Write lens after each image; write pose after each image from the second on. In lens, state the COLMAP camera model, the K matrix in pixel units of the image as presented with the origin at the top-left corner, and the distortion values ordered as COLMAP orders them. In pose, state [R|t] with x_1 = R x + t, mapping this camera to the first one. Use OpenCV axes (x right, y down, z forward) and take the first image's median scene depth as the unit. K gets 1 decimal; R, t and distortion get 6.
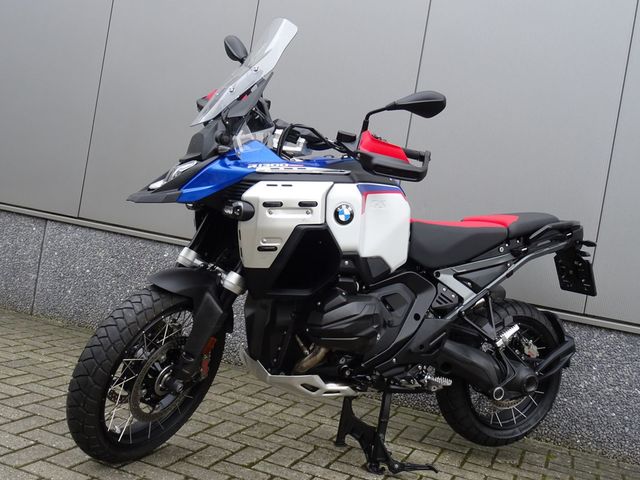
lens RADIAL K [[717.3, 0, 319.5], [0, 717.3, 240.3], [0, 0, 1]] dist [-0.022155, 0.000000]
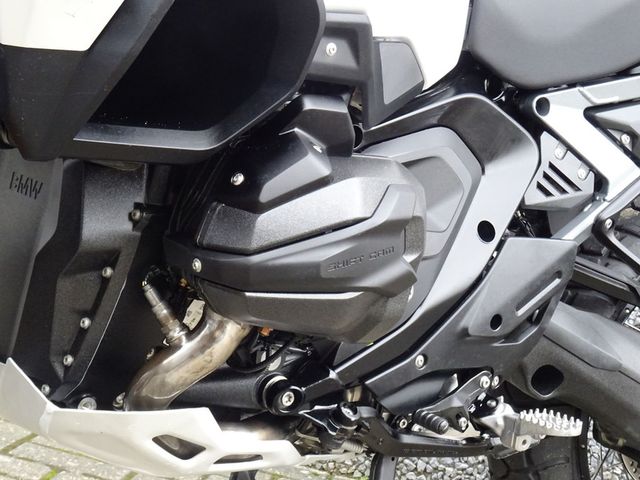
lens RADIAL K [[1650.6, 0, 320.2], [0, 1650.6, 239.9], [0, 0, 1]] dist [-0.017500, 0.000000]
pose [[0.978495, 0.024069, 0.204862, -0.096041], [-0.046945, 0.993090, 0.107552, 0.032800], [-0.200858, -0.114857, 0.972864, 0.277322]]
